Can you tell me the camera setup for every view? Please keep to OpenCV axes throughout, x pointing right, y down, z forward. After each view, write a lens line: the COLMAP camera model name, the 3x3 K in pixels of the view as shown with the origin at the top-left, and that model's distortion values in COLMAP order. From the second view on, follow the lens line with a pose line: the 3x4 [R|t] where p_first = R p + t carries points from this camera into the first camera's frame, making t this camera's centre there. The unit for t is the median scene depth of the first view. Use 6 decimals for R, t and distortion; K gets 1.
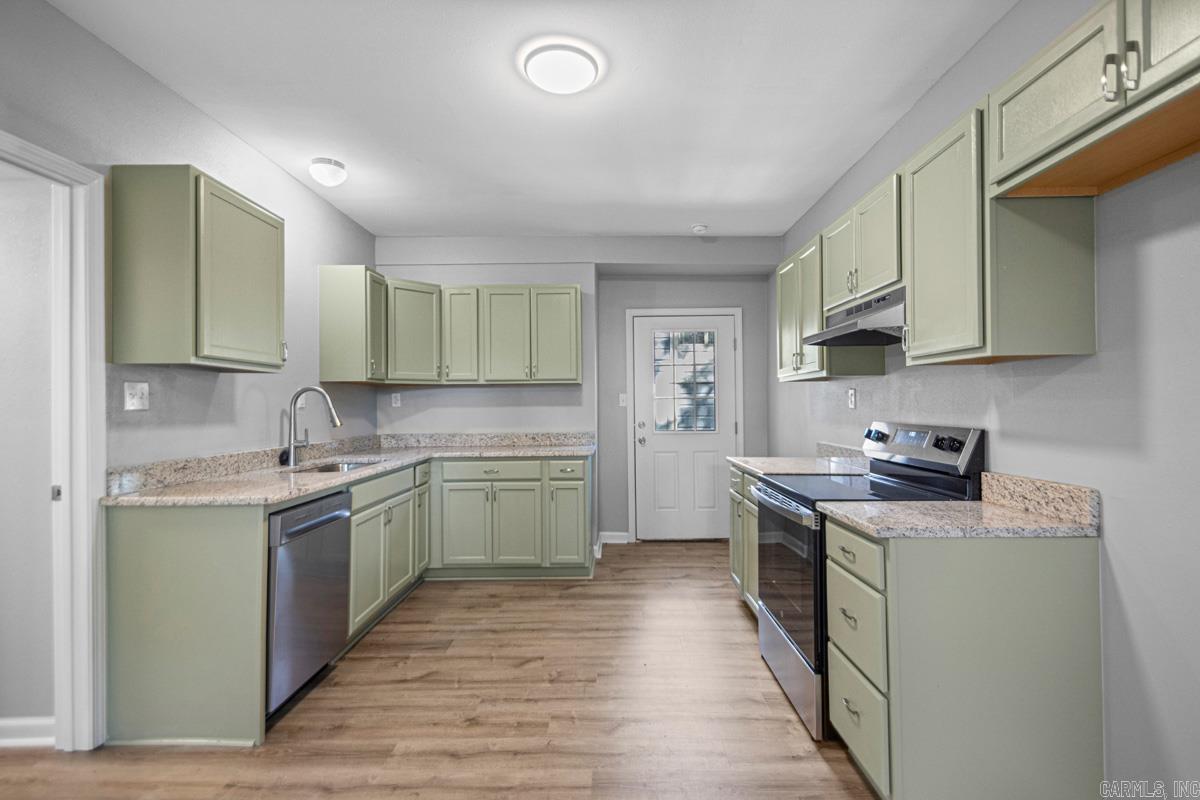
lens RADIAL K [[556.5, 0, 608.1], [0, 556.5, 401.8], [0, 0, 1]] dist [0.033442, -0.017873]
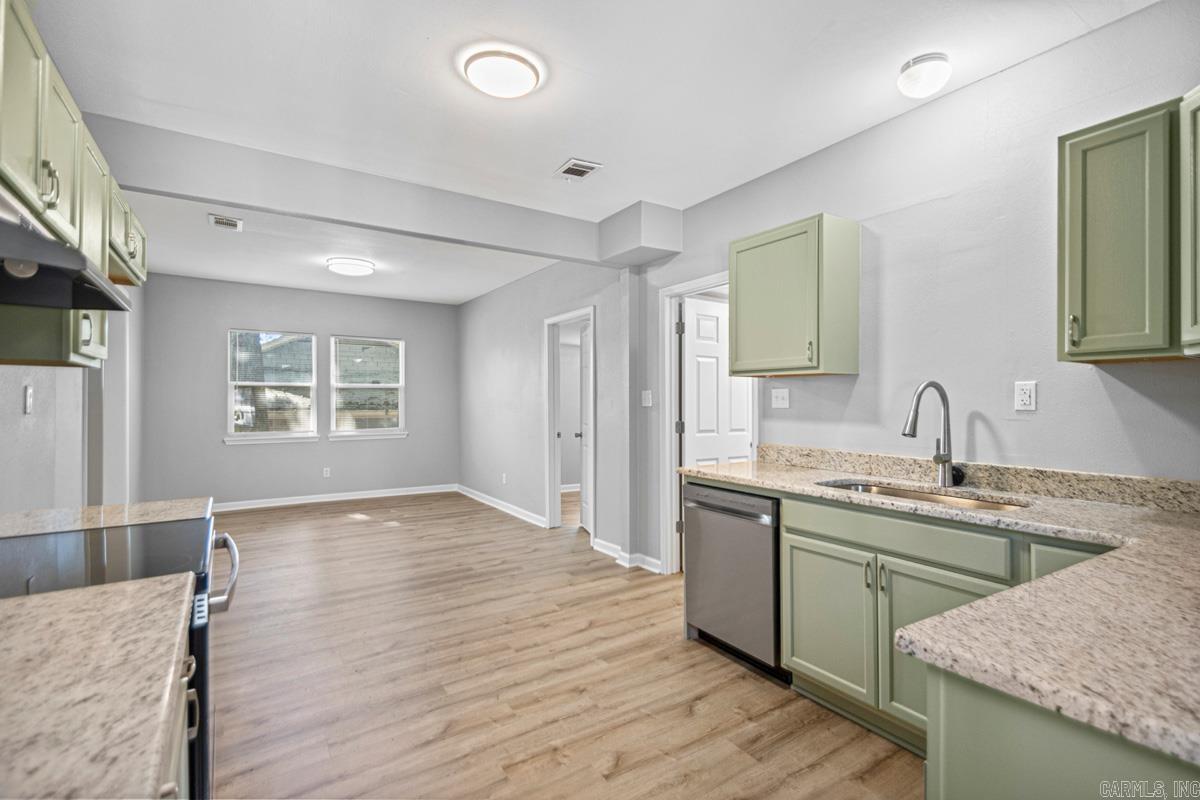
lens RADIAL K [[556.5, 0, 614.1], [0, 556.5, 396.2], [0, 0, 1]] dist [0.033442, -0.017873]
pose [[-0.825505, -0.001269, -0.564394, 0.279016], [0.004622, 0.999949, -0.009008, -0.003130], [0.564376, -0.010045, -0.825457, 1.666860]]
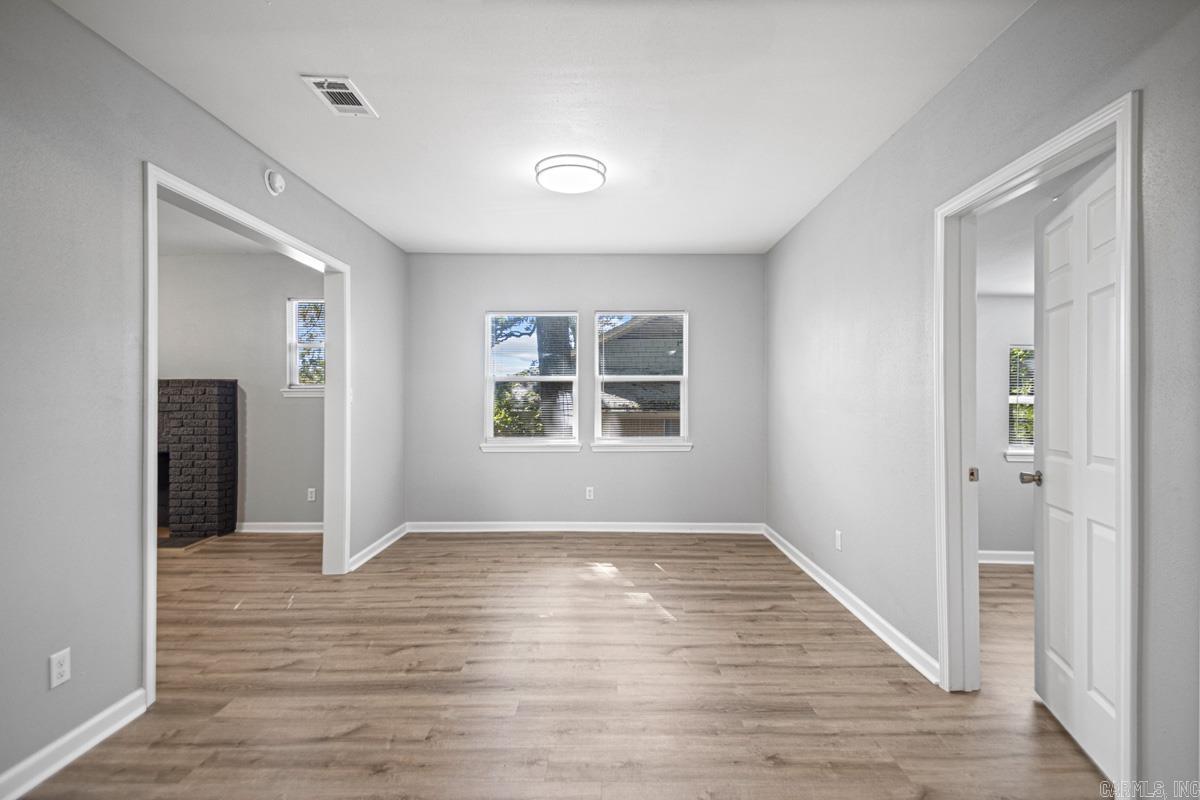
lens RADIAL K [[556.5, 0, 603.3], [0, 556.5, 404.3], [0, 0, 1]] dist [0.033442, -0.017873]
pose [[-0.999979, 0.004875, 0.004286, -0.155250], [0.004888, 0.999984, 0.003014, 0.004191], [-0.004271, 0.003035, -0.999986, 0.692981]]
